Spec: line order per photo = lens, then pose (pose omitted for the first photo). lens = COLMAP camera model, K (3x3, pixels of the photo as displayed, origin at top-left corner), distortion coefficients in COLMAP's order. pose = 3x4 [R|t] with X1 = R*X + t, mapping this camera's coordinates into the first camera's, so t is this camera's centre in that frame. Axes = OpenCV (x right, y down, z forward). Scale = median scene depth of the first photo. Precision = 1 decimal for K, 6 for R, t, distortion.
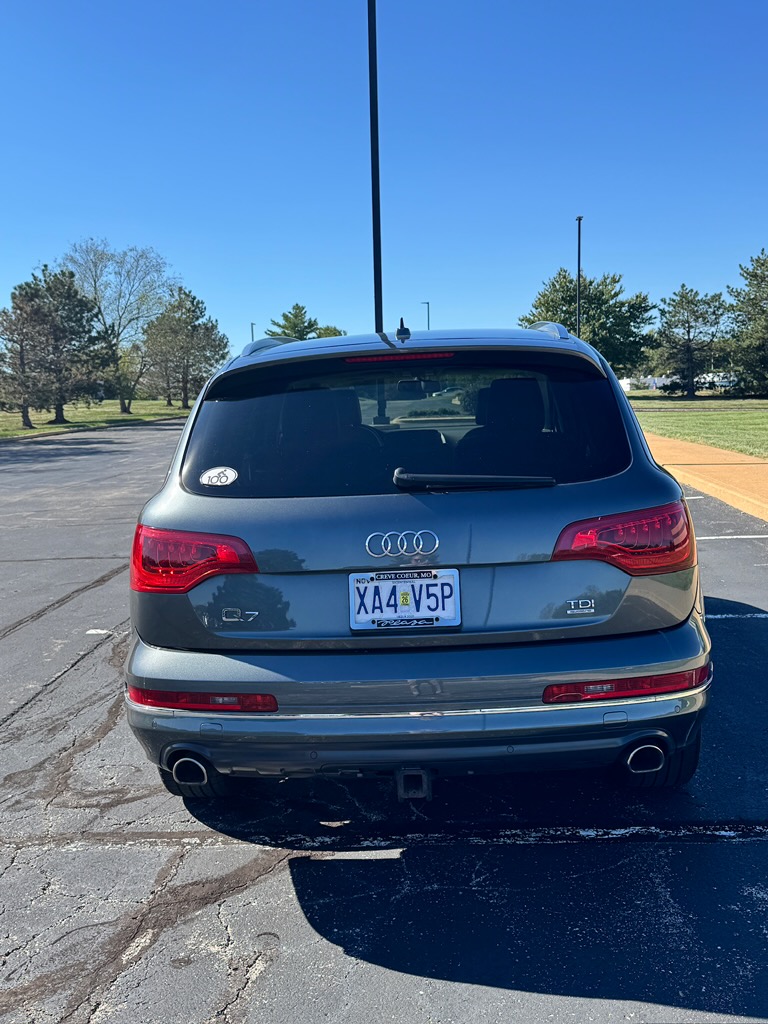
lens RADIAL K [[1071.7, 0, 384.0], [0, 1071.7, 512.0], [0, 0, 1]] dist [0.093954, 0.000404]
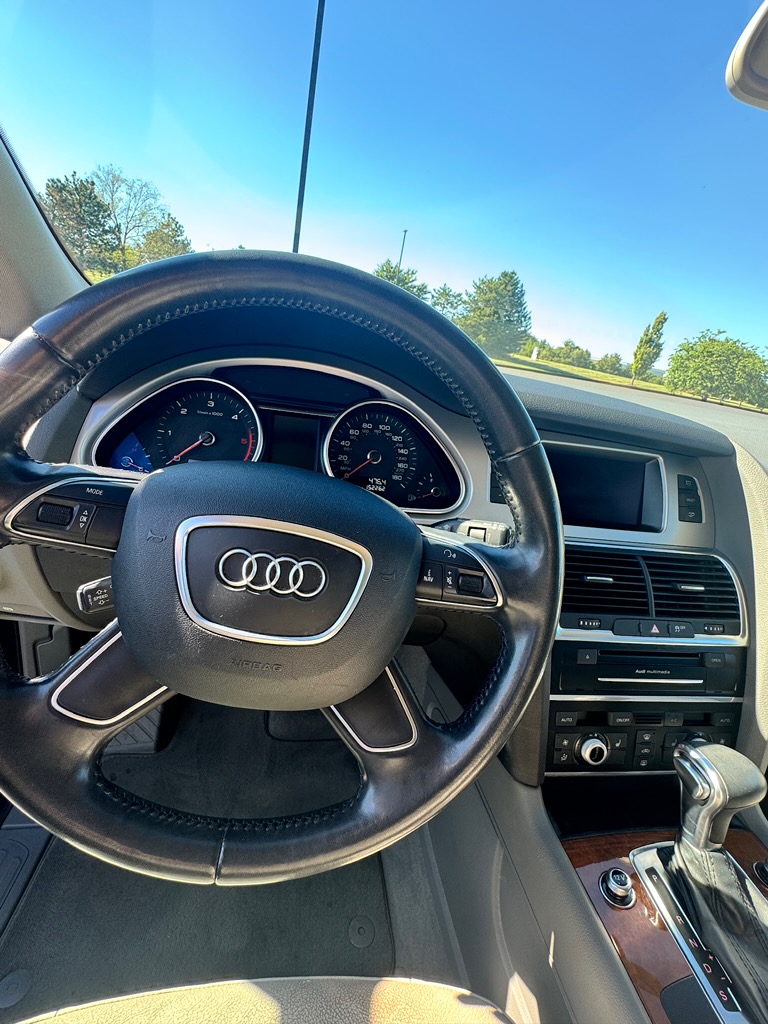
lens RADIAL K [[477.8, 0, 389.8], [0, 477.8, 508.4], [0, 0, 1]] dist [0.000683, 0.000325]
pose [[0.957447, 0.115208, 0.264617, -0.003997], [-0.180654, 0.954271, 0.238182, -0.009930], [-0.225076, -0.275851, 0.934477, 0.106600]]
